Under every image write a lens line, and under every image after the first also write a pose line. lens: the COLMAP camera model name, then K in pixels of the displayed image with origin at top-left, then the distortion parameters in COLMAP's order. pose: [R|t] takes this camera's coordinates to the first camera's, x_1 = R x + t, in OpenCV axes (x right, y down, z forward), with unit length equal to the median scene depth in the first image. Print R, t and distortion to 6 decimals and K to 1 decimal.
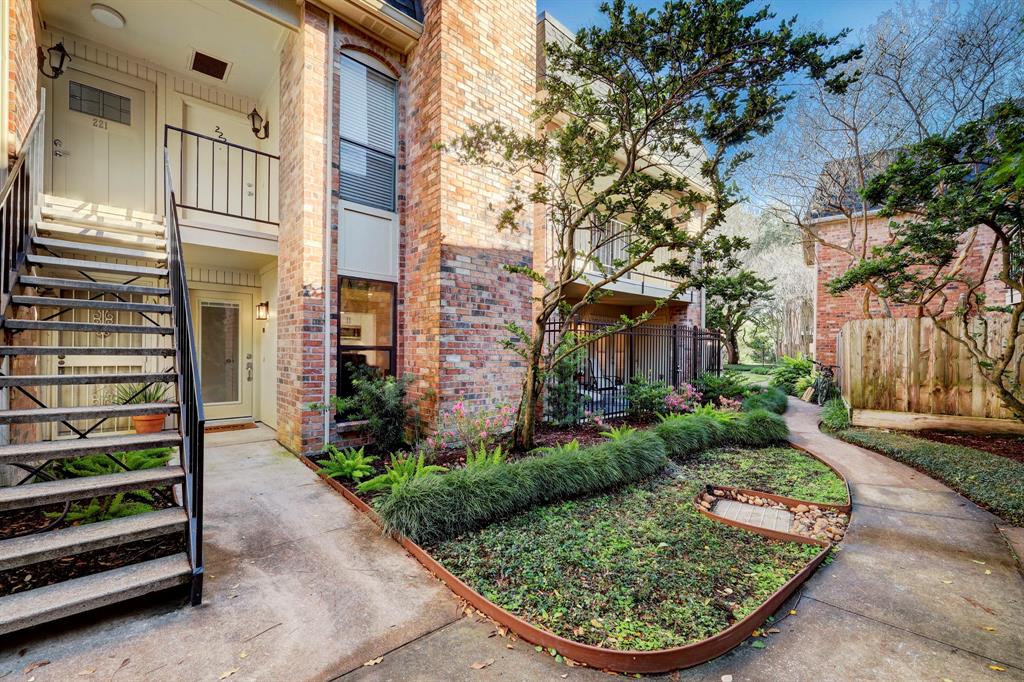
lens RADIAL K [[424.0, 0, 509.1], [0, 424.0, 350.9], [0, 0, 1]] dist [0.001193, 0.000077]
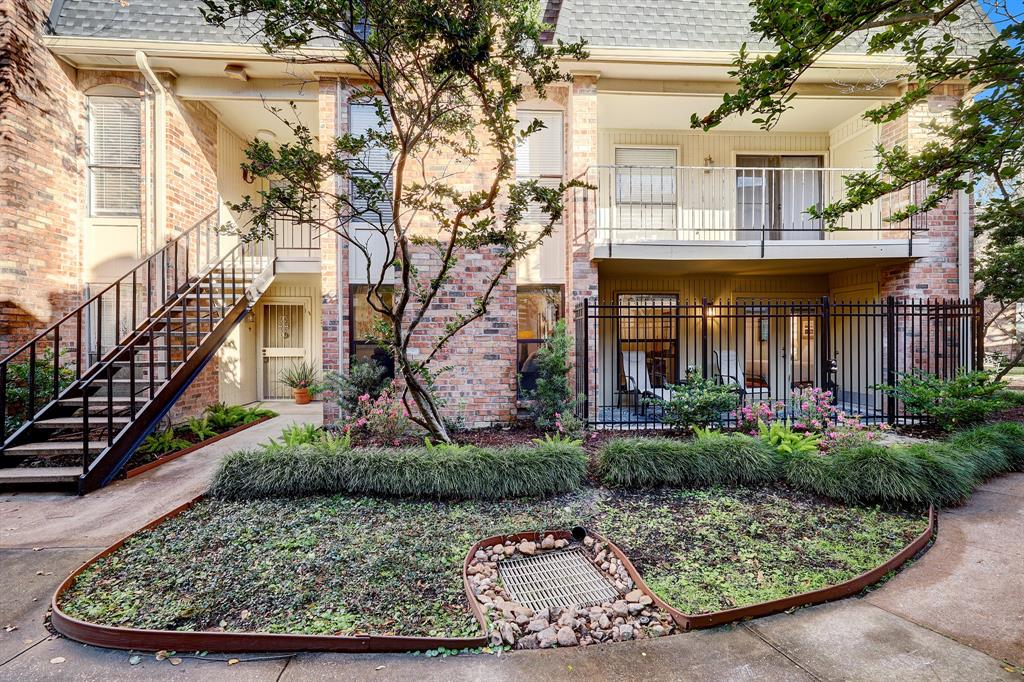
lens RADIAL K [[429.9, 0, 512.0], [0, 429.9, 341.0], [0, 0, 1]] dist [0.002078, -0.000127]
pose [[0.777829, -0.017003, -0.628246, 0.754887], [0.014628, 0.999853, -0.008950, 0.005509], [0.628305, -0.002229, 0.777964, 0.323983]]
